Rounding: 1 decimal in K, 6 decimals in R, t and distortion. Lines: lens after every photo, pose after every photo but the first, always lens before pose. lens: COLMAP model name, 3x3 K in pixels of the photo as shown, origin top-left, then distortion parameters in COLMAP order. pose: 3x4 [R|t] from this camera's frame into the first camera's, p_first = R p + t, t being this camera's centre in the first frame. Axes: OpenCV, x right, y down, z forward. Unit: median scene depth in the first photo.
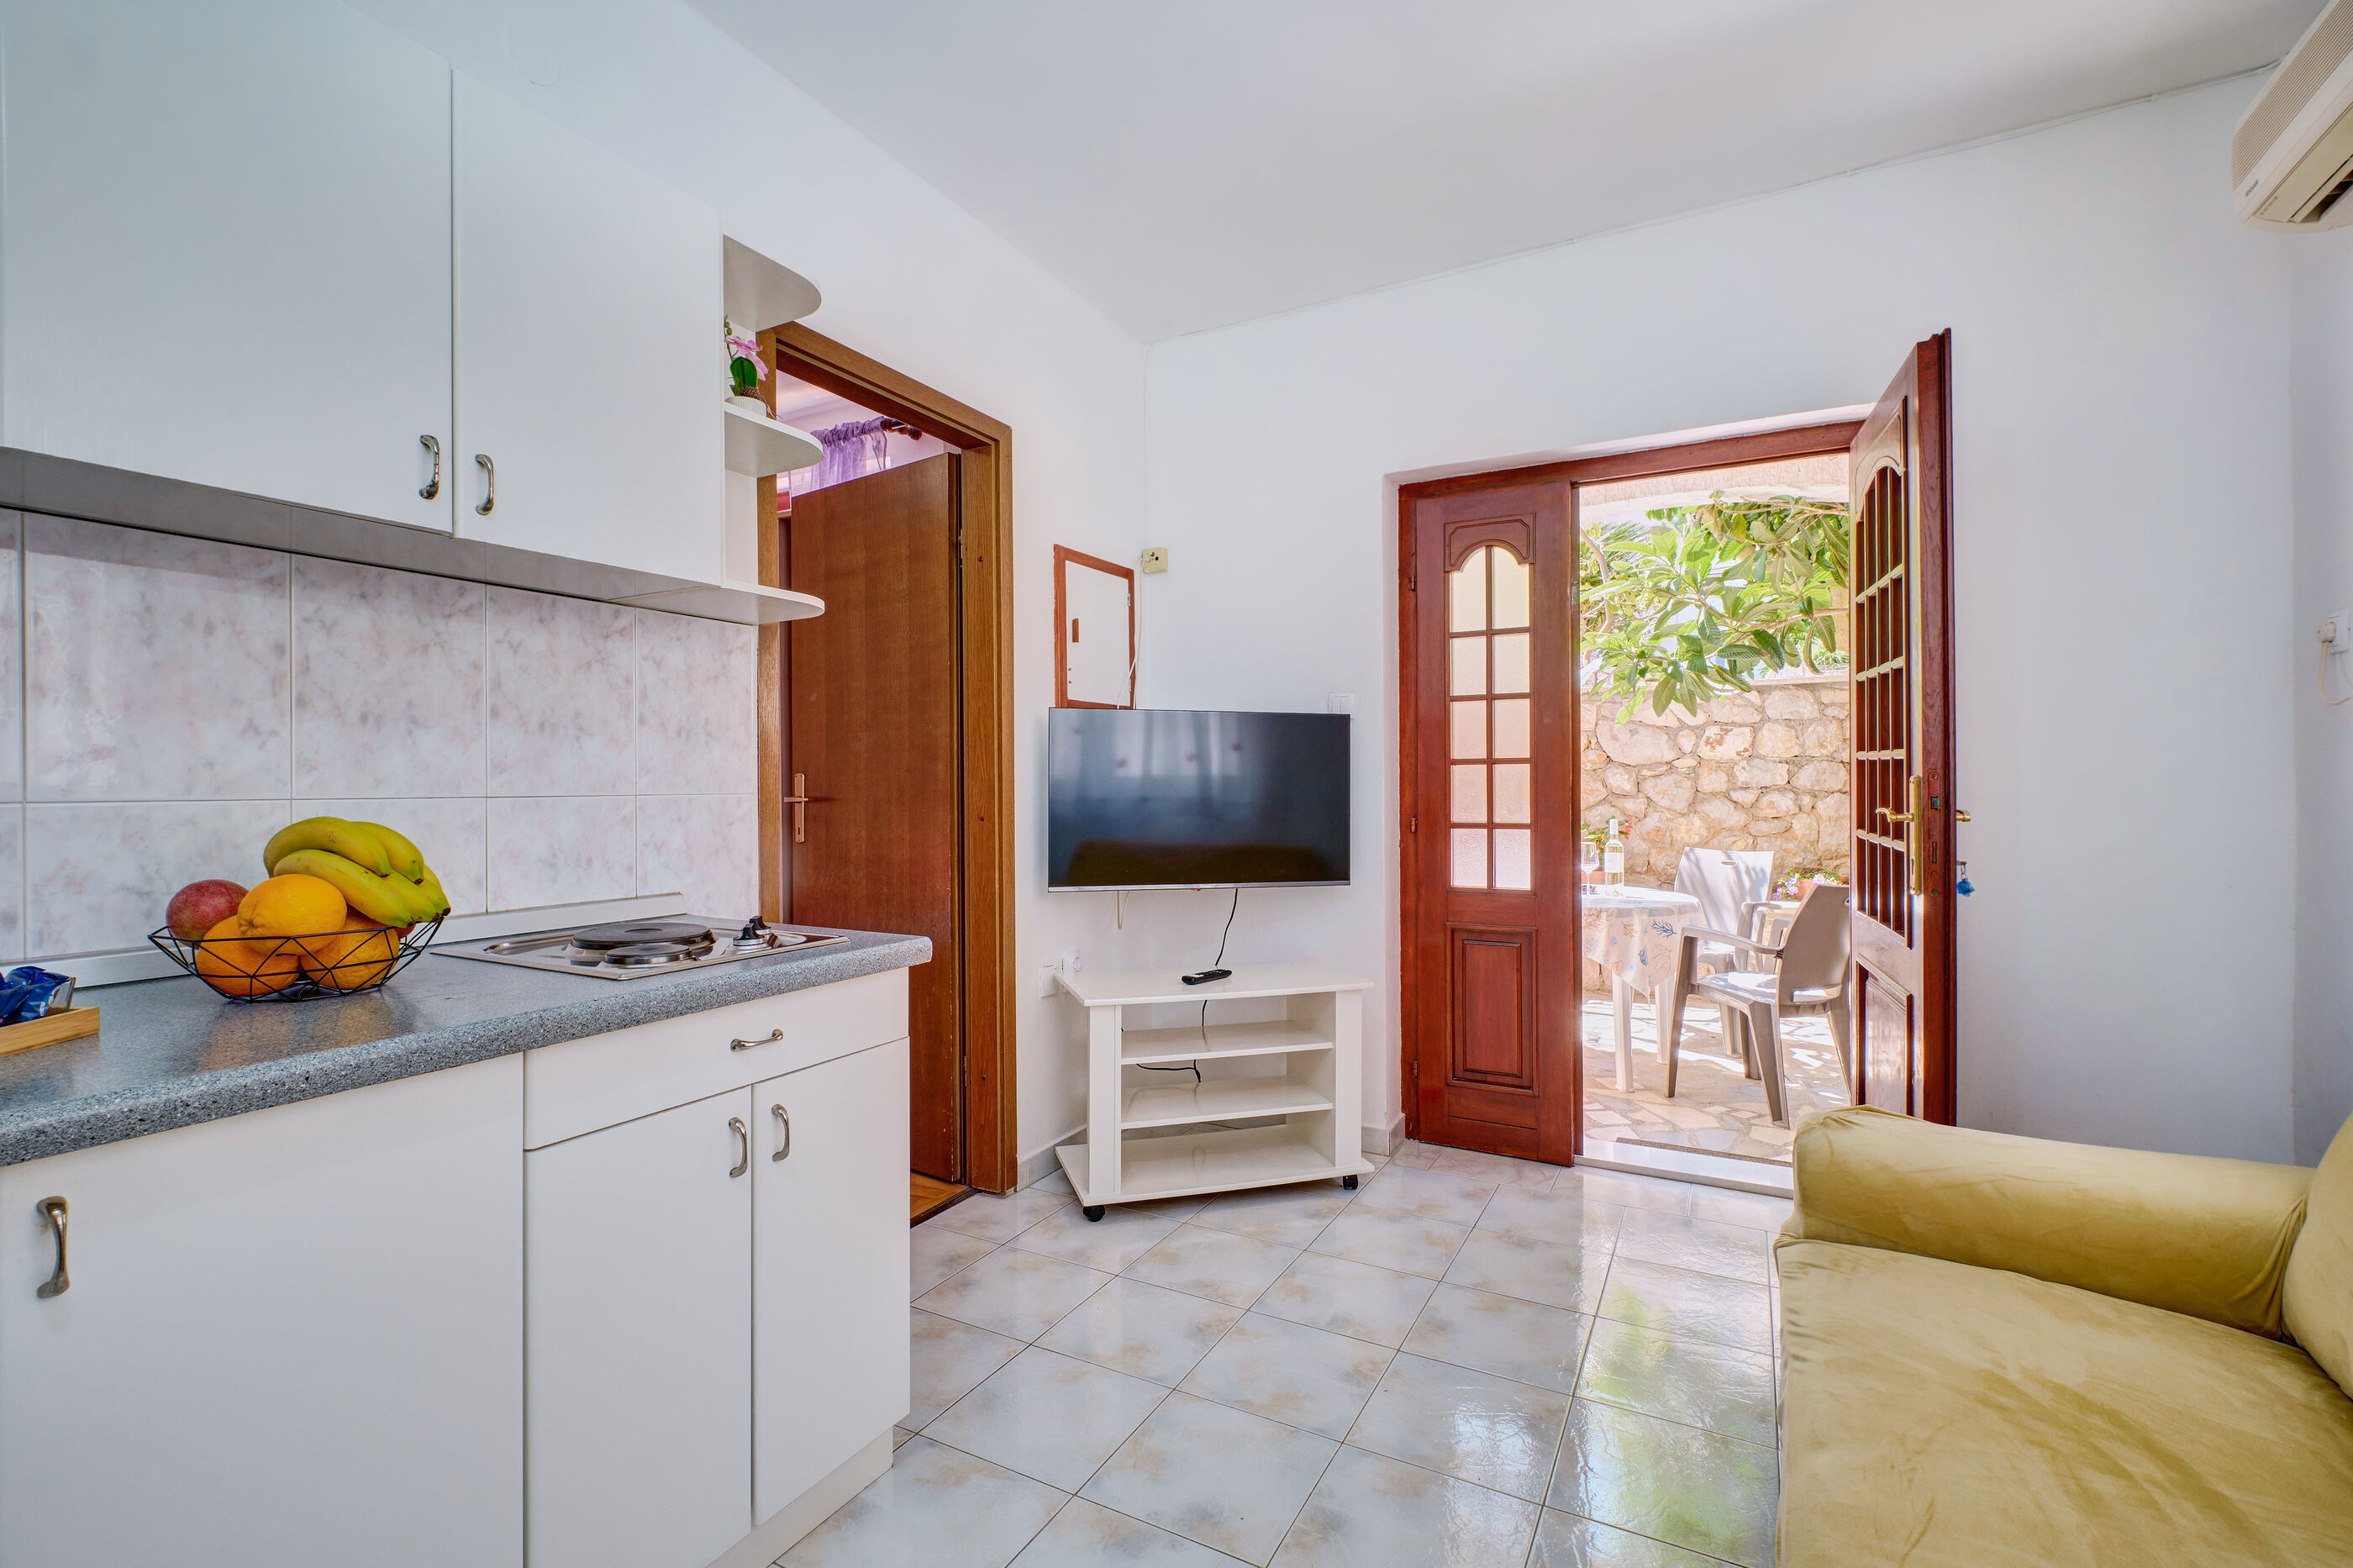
lens RADIAL K [[1042.3, 0, 1184.3], [0, 1042.3, 781.6], [0, 0, 1]] dist [0.010332, -0.007288]
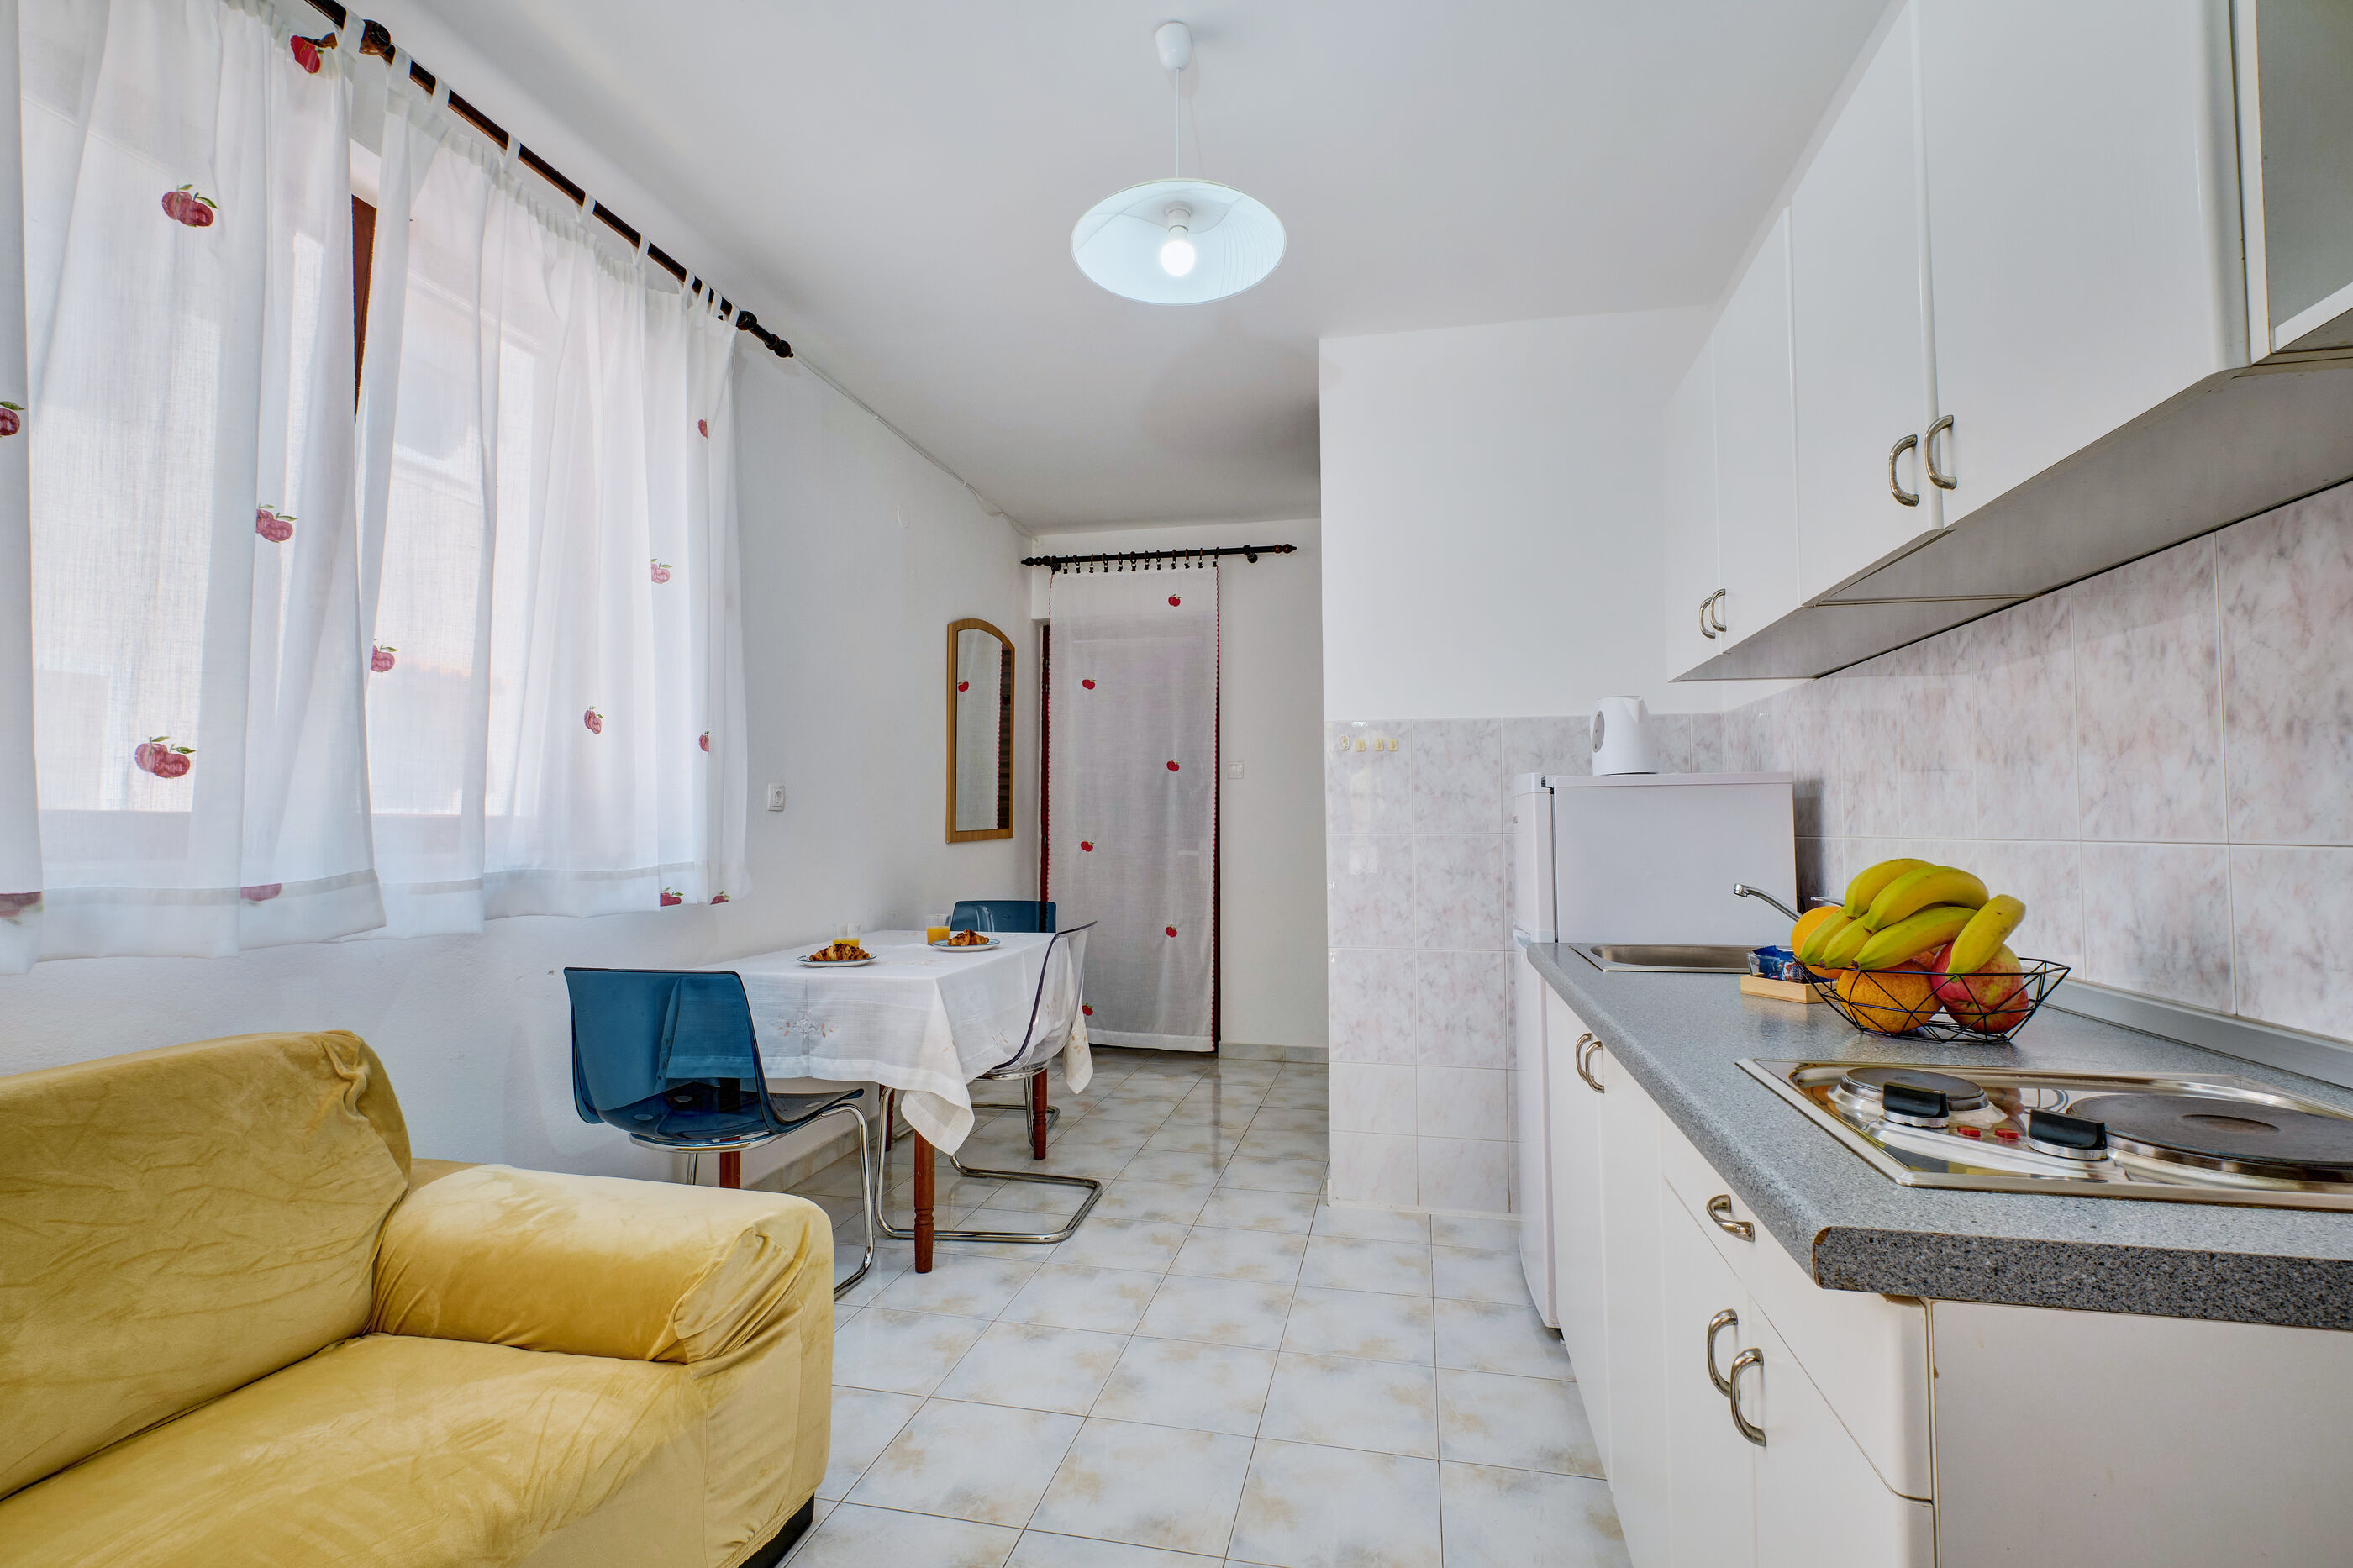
lens RADIAL K [[1042.3, 0, 1184.3], [0, 1042.3, 781.6], [0, 0, 1]] dist [0.010332, -0.007288]
pose [[-0.961454, -0.005712, -0.274905, 0.093189], [0.006901, 0.998968, -0.044895, 0.000485], [0.274878, -0.045062, -0.960423, 1.317484]]
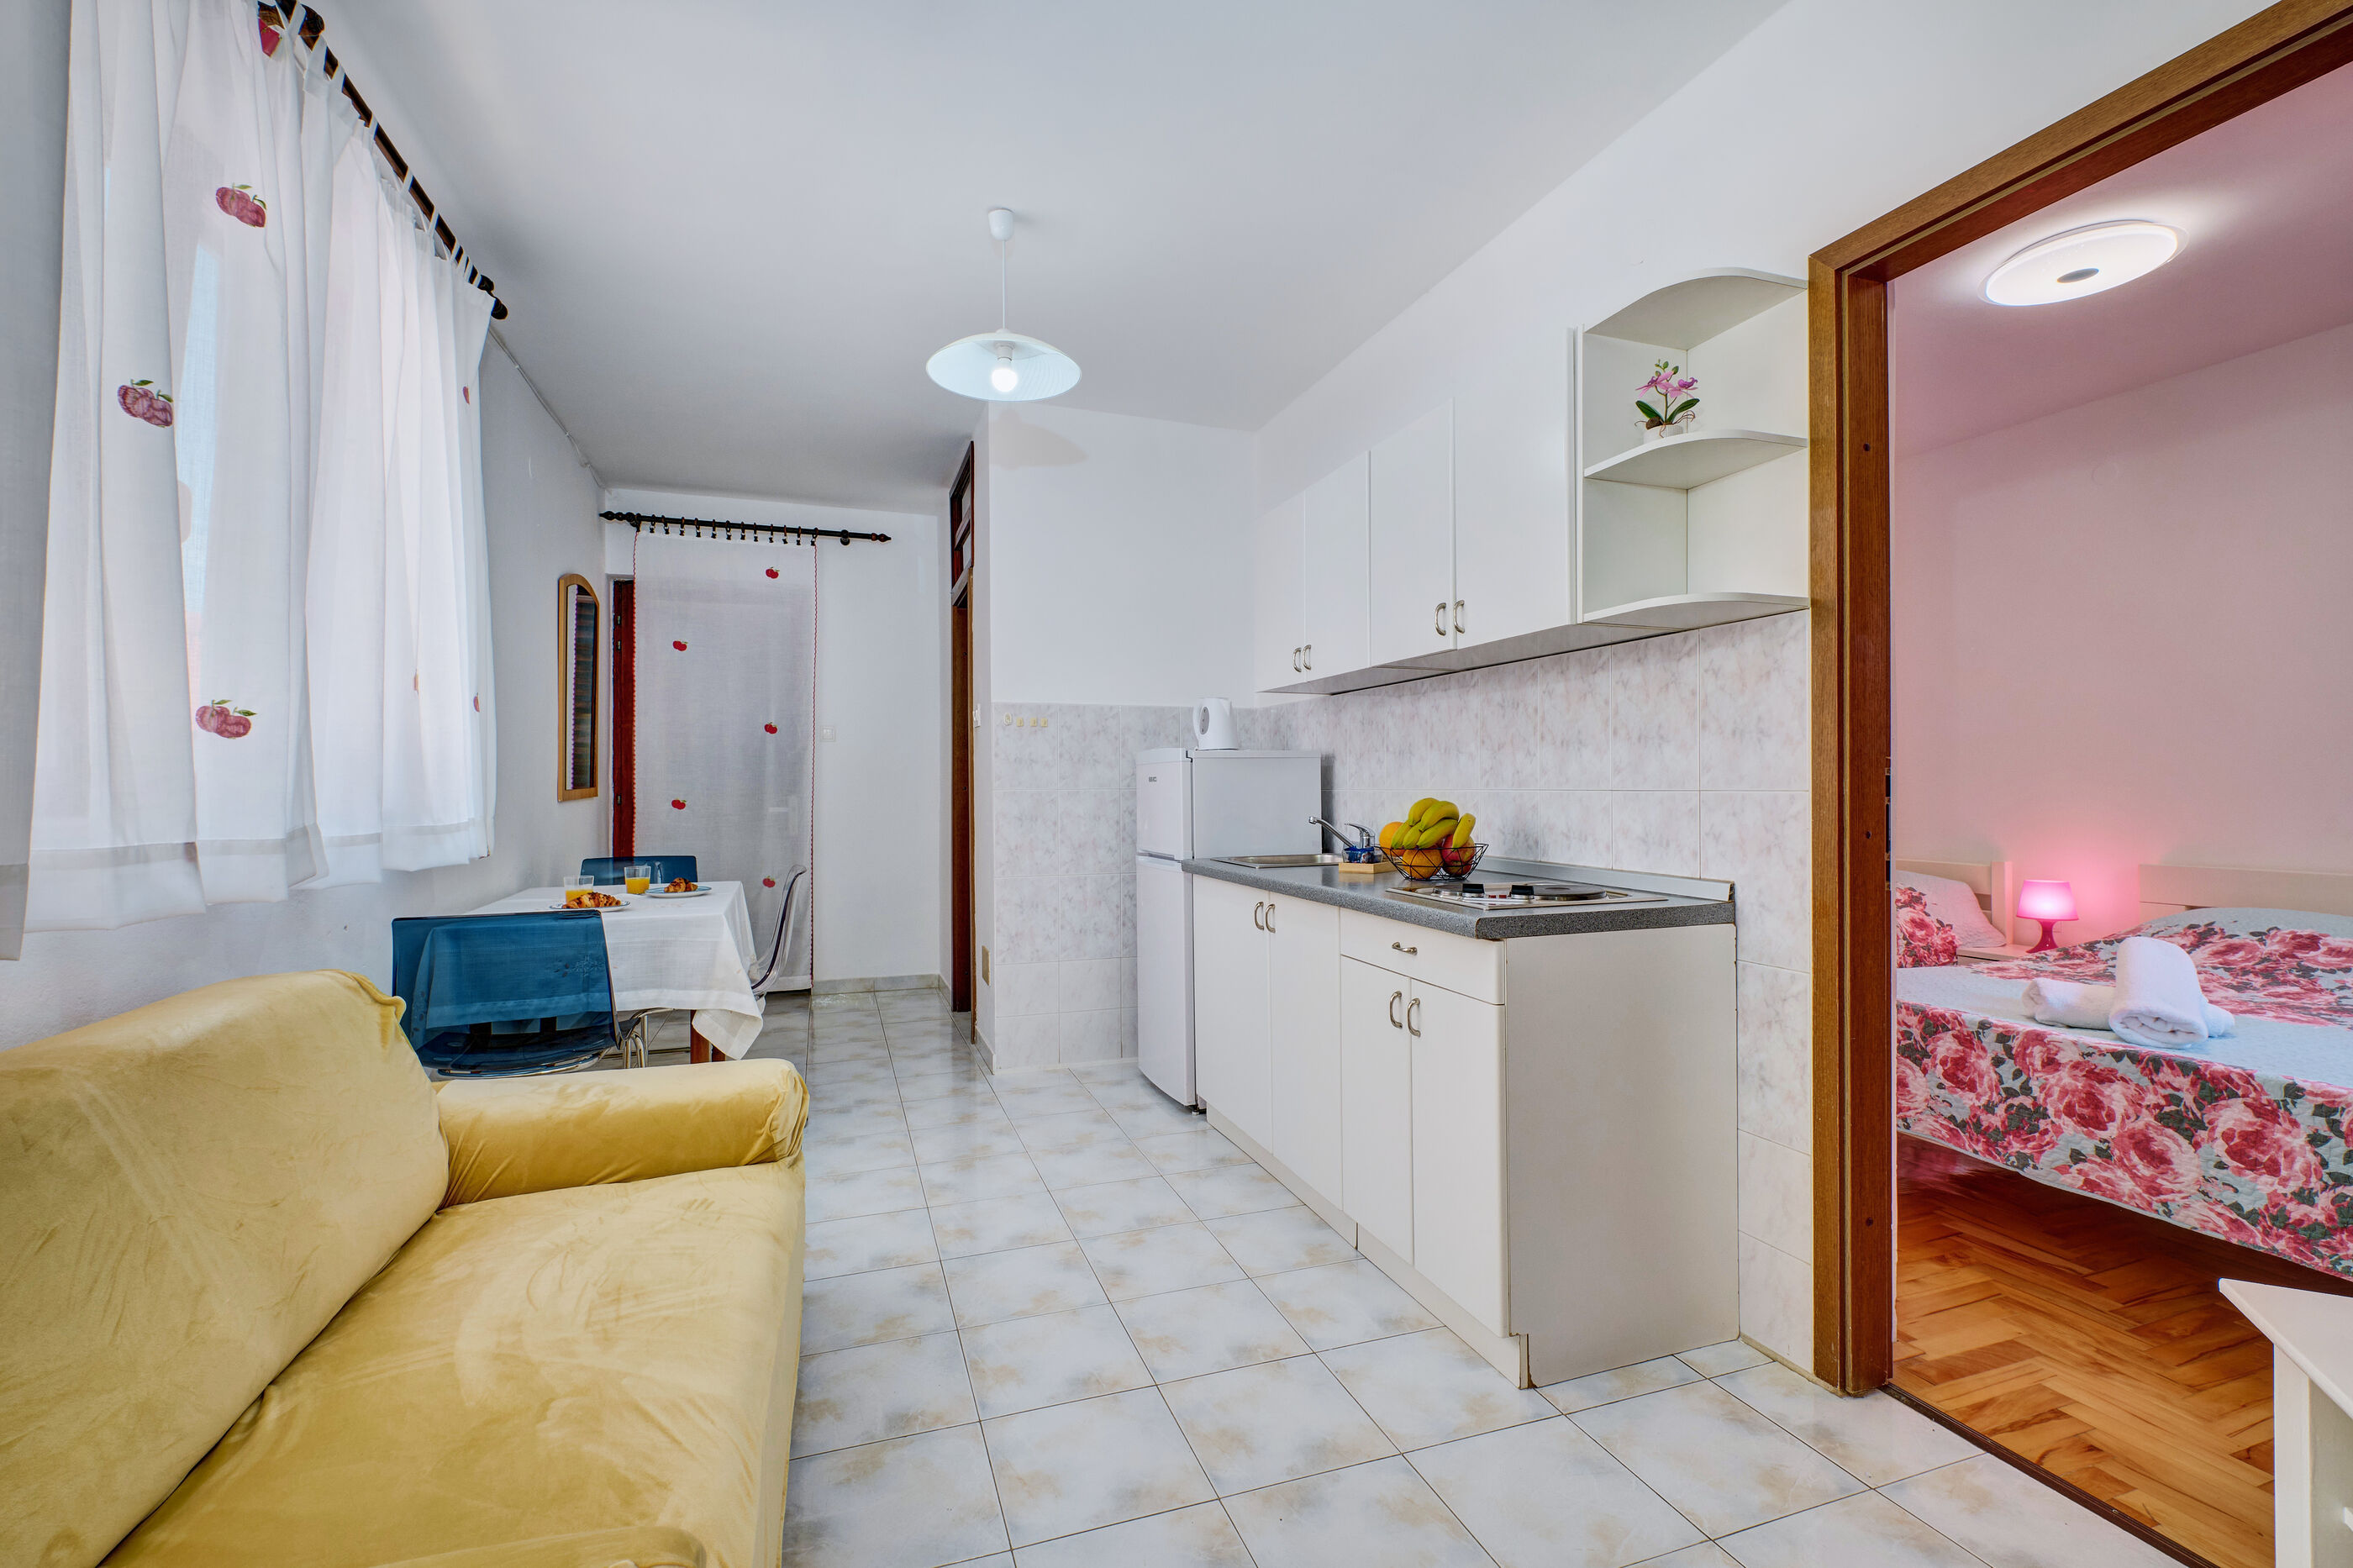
lens RADIAL K [[1042.3, 0, 1184.3], [0, 1042.3, 781.6], [0, 0, 1]] dist [0.010332, -0.007288]
pose [[-0.672804, 0.004078, -0.739809, 0.808817], [0.008146, 0.999965, -0.001897, 0.000625], [0.739776, -0.007303, -0.672814, 1.528400]]
